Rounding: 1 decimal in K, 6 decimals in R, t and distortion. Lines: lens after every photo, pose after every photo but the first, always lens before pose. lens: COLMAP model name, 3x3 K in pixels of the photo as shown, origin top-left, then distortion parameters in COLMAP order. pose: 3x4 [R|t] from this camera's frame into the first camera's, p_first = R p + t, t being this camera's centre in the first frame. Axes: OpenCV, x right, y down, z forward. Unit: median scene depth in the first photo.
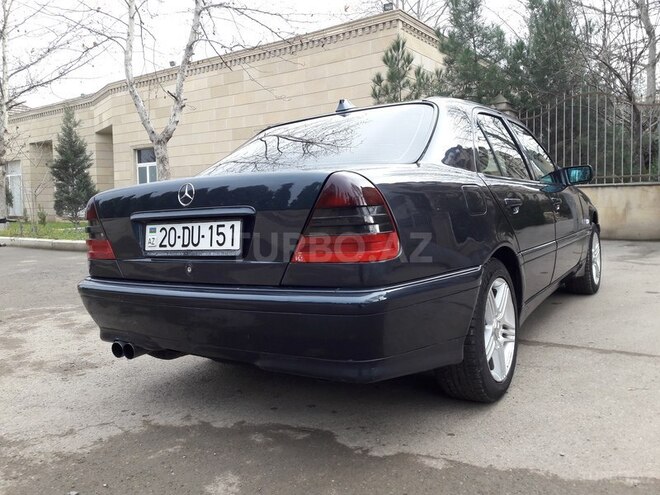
lens RADIAL K [[541.4, 0, 327.2], [0, 541.4, 241.1], [0, 0, 1]] dist [0.021804, -0.055363]
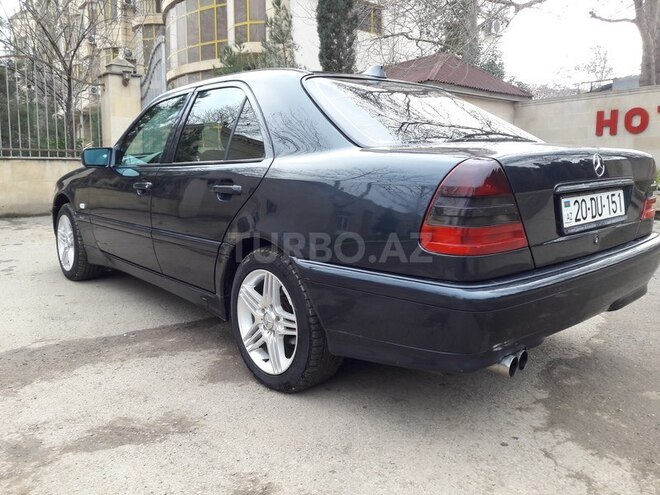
lens RADIAL K [[541.4, 0, 324.8], [0, 541.4, 245.3], [0, 0, 1]] dist [0.021804, -0.055363]
pose [[0.255126, -0.112995, 0.960283, -1.341585], [0.061951, 0.993018, 0.100388, -0.069681], [-0.964921, 0.033879, 0.260345, 1.212215]]
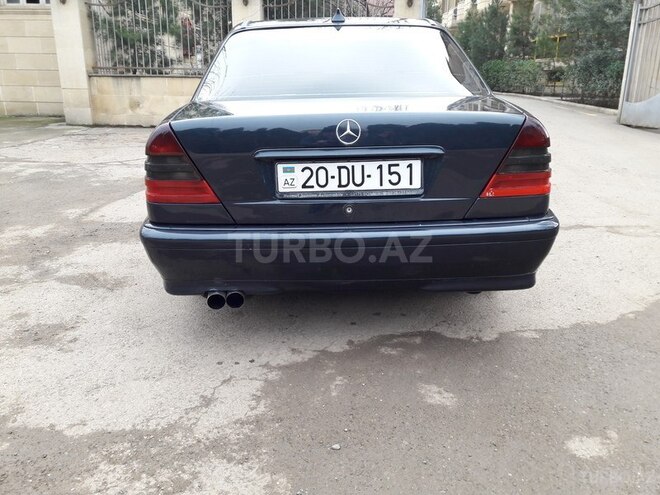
lens RADIAL K [[541.4, 0, 328.6], [0, 541.4, 234.7], [0, 0, 1]] dist [0.021804, -0.055363]
pose [[0.822490, -0.134363, 0.552681, -0.825315], [0.012581, 0.975757, 0.218495, -0.117525], [-0.568640, -0.172757, 0.804241, 0.219894]]
